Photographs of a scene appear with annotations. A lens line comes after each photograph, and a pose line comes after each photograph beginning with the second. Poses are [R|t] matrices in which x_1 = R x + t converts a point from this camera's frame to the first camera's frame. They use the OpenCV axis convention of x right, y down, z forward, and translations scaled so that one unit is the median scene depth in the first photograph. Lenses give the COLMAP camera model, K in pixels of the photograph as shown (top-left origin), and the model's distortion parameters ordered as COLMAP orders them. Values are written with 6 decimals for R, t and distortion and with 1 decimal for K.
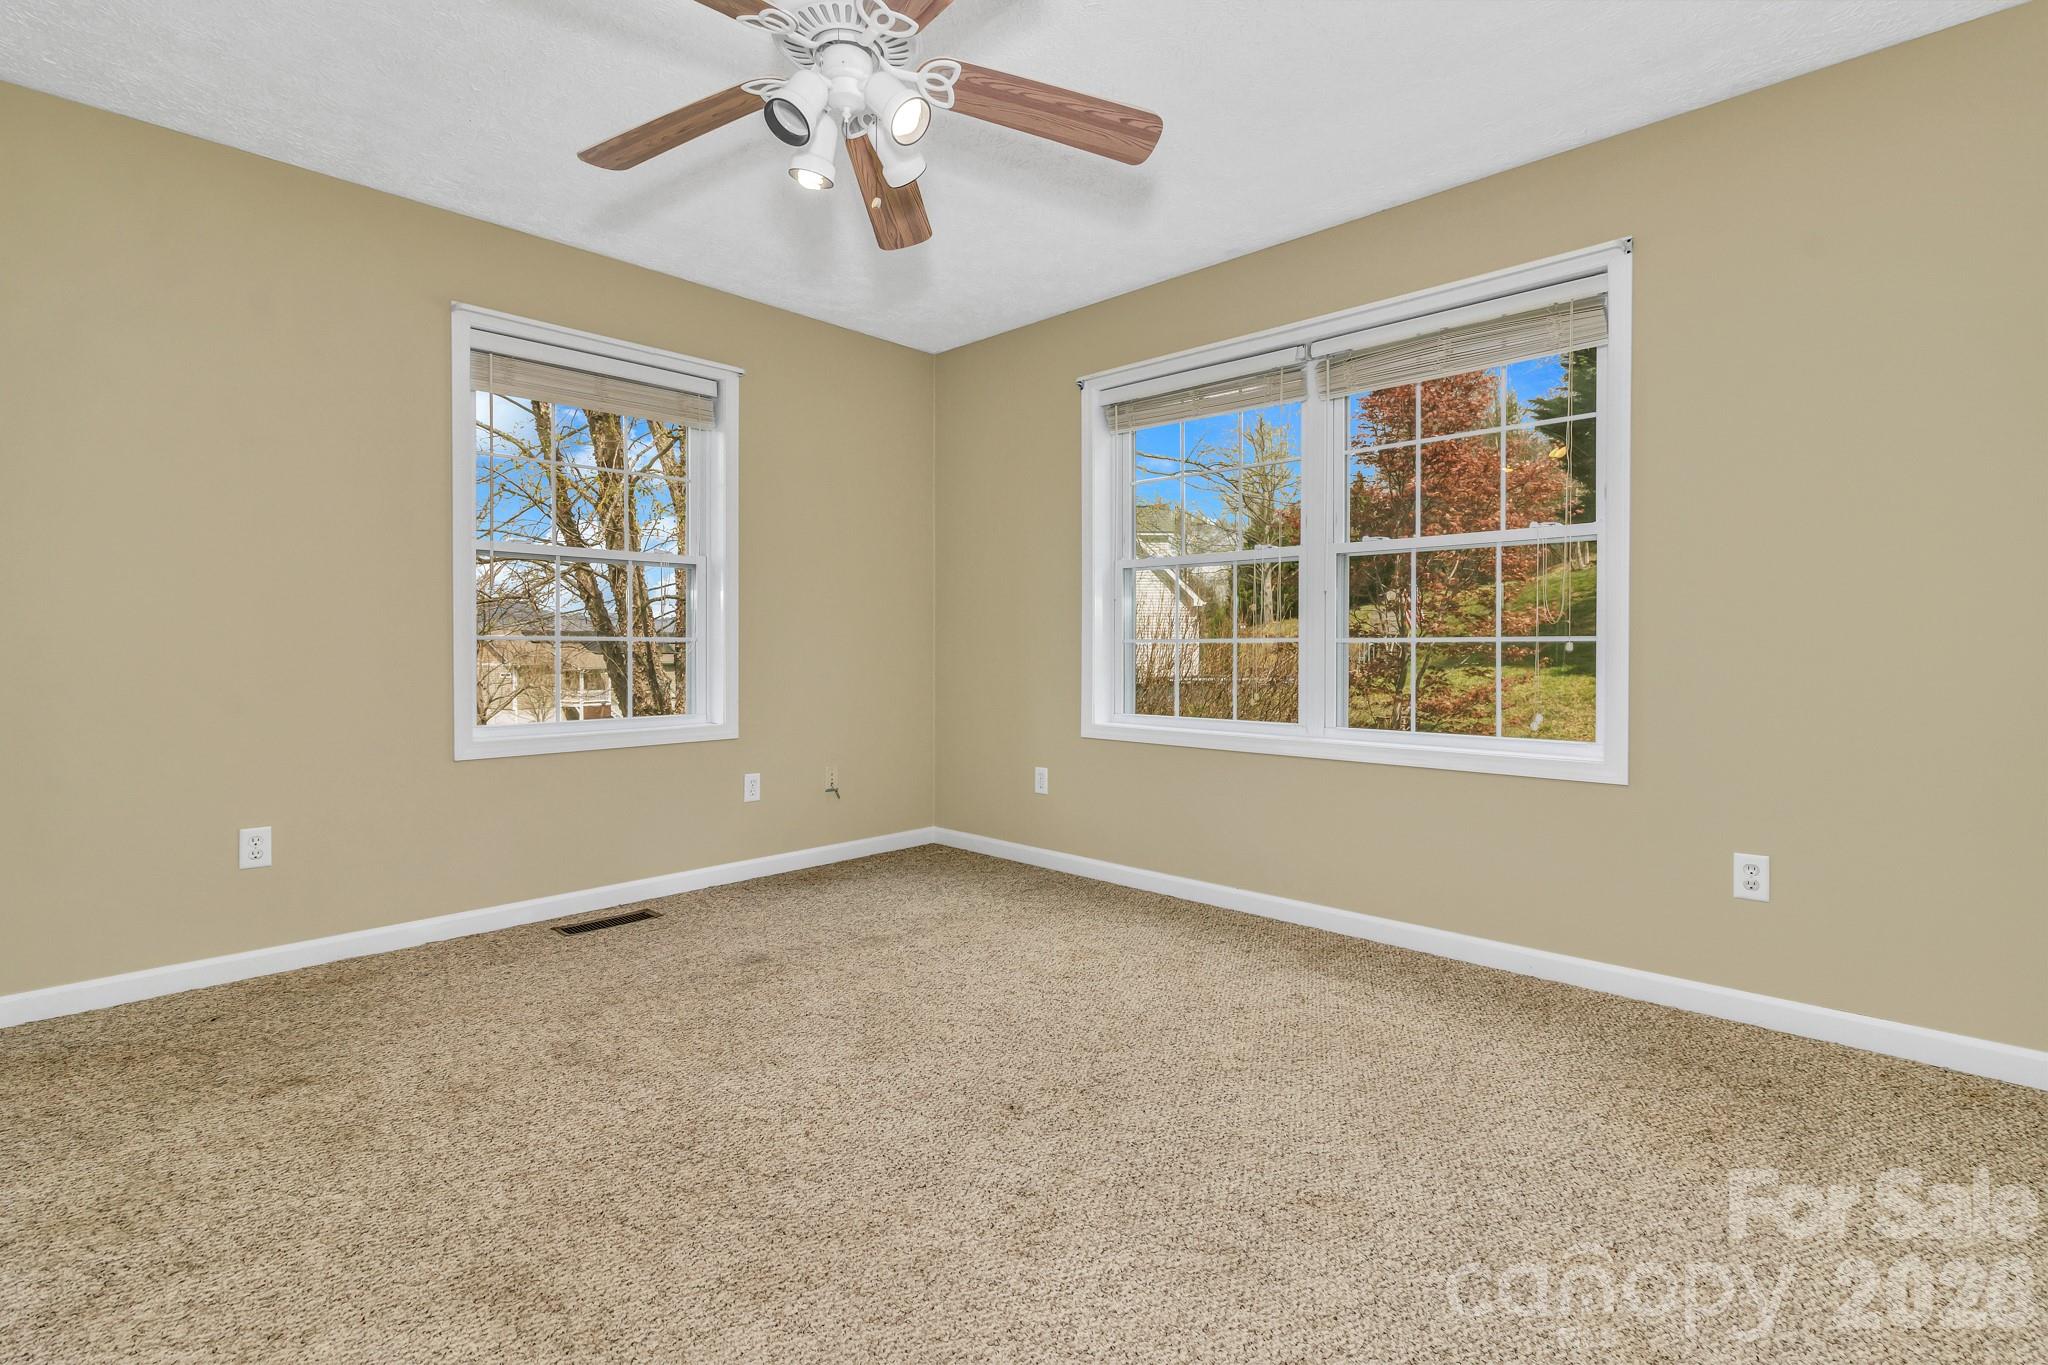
lens RADIAL K [[942.8, 0, 1035.0], [0, 942.8, 654.8], [0, 0, 1]] dist [-0.002110, -0.000473]
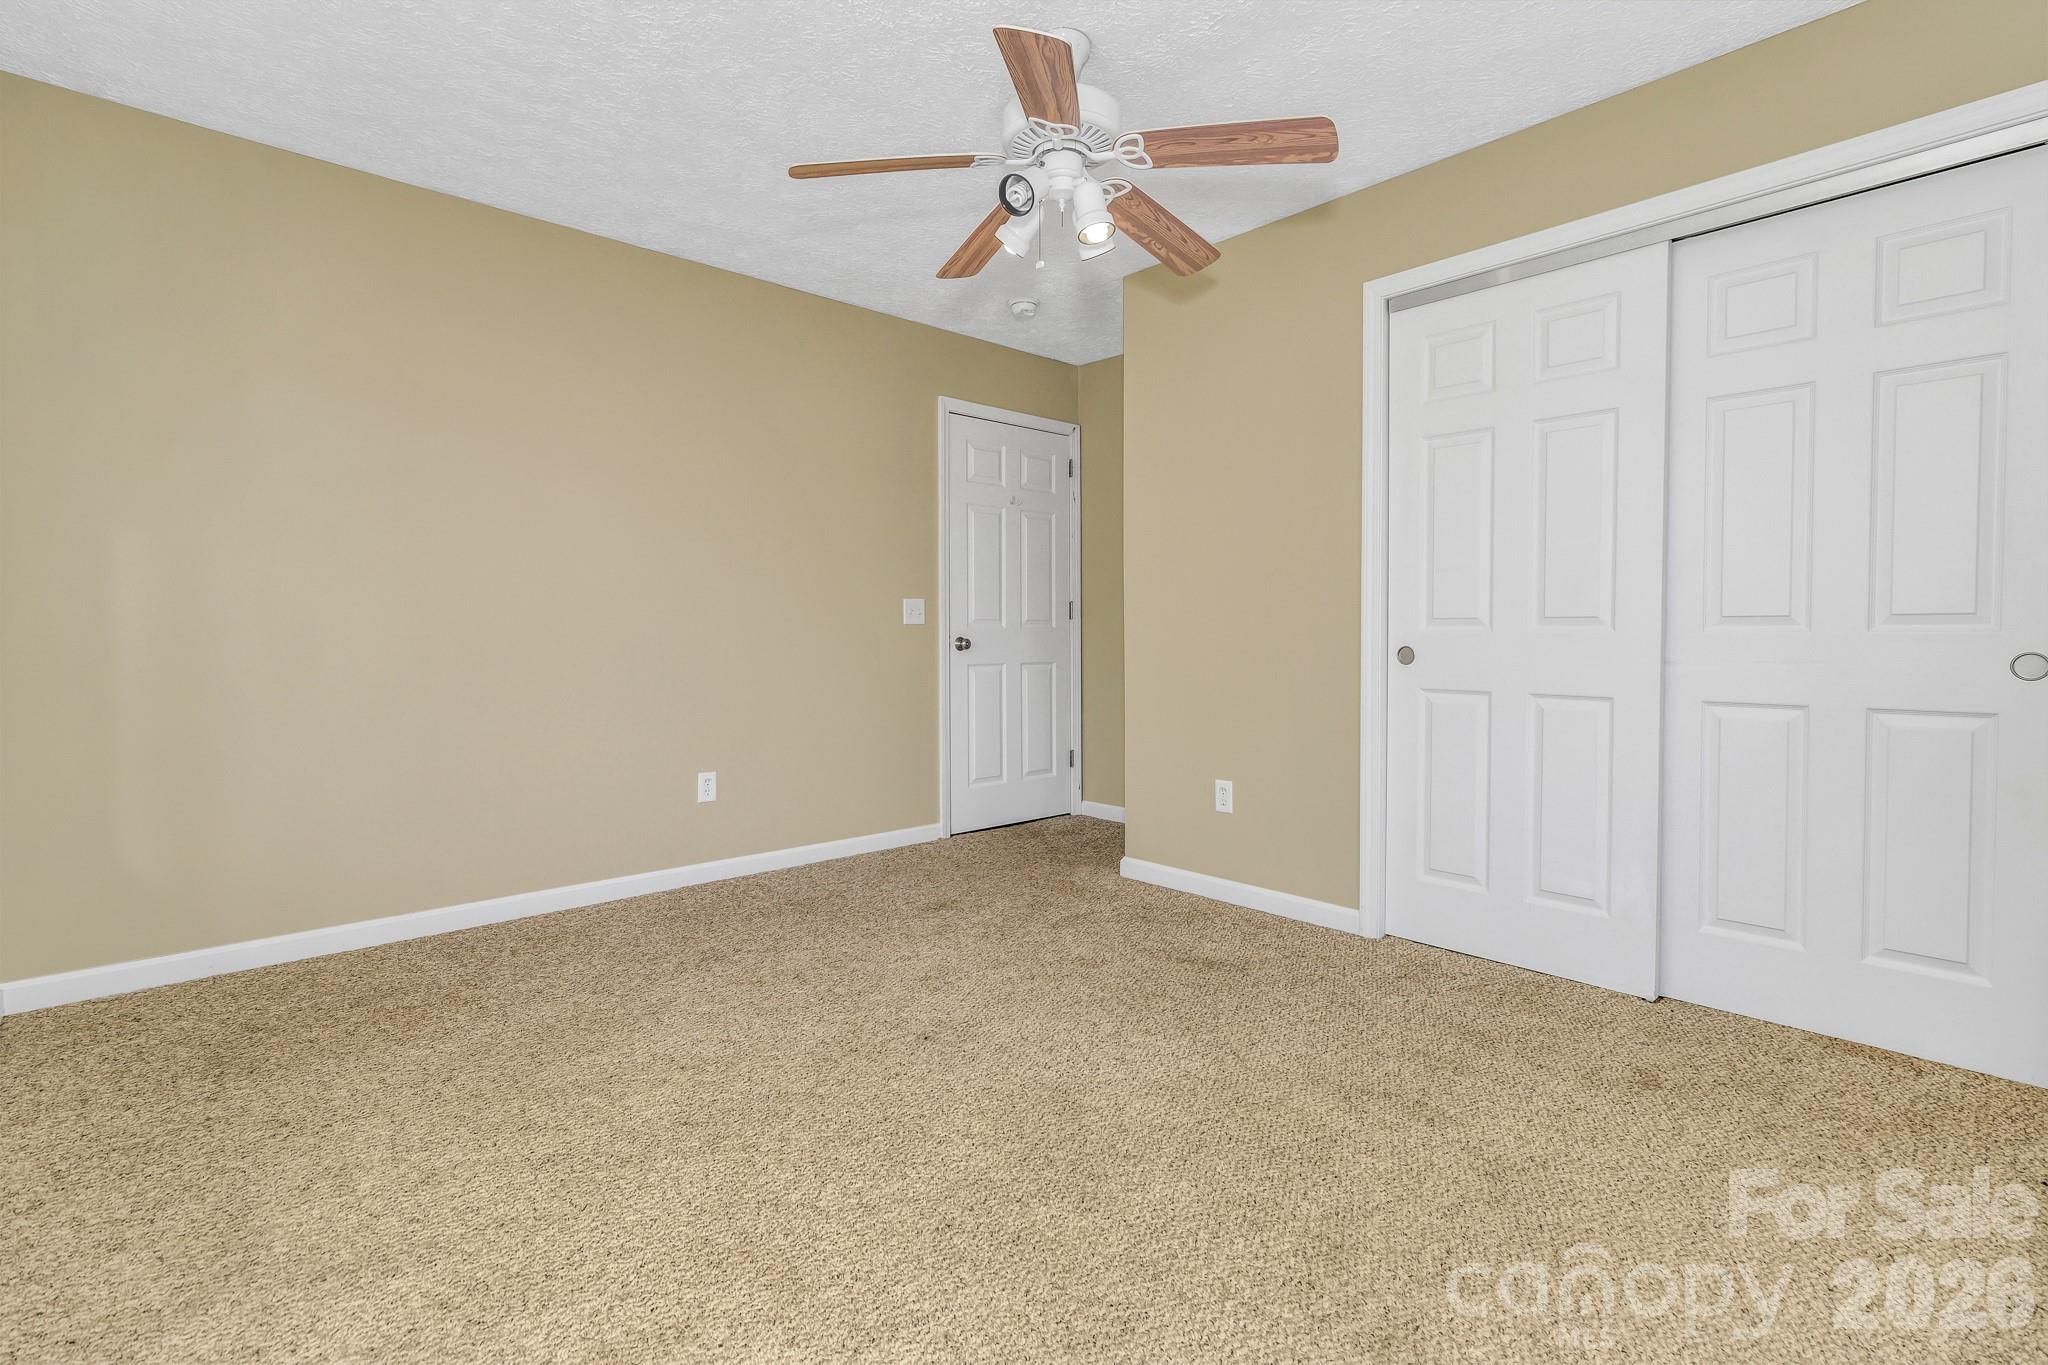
lens RADIAL K [[942.8, 0, 1035.0], [0, 942.8, 654.8], [0, 0, 1]] dist [-0.002110, -0.000473]
pose [[-0.997827, -0.003772, 0.065776, -0.233058], [-0.001660, 0.999482, 0.032141, -0.020921], [-0.065863, 0.031962, -0.997317, 2.144162]]
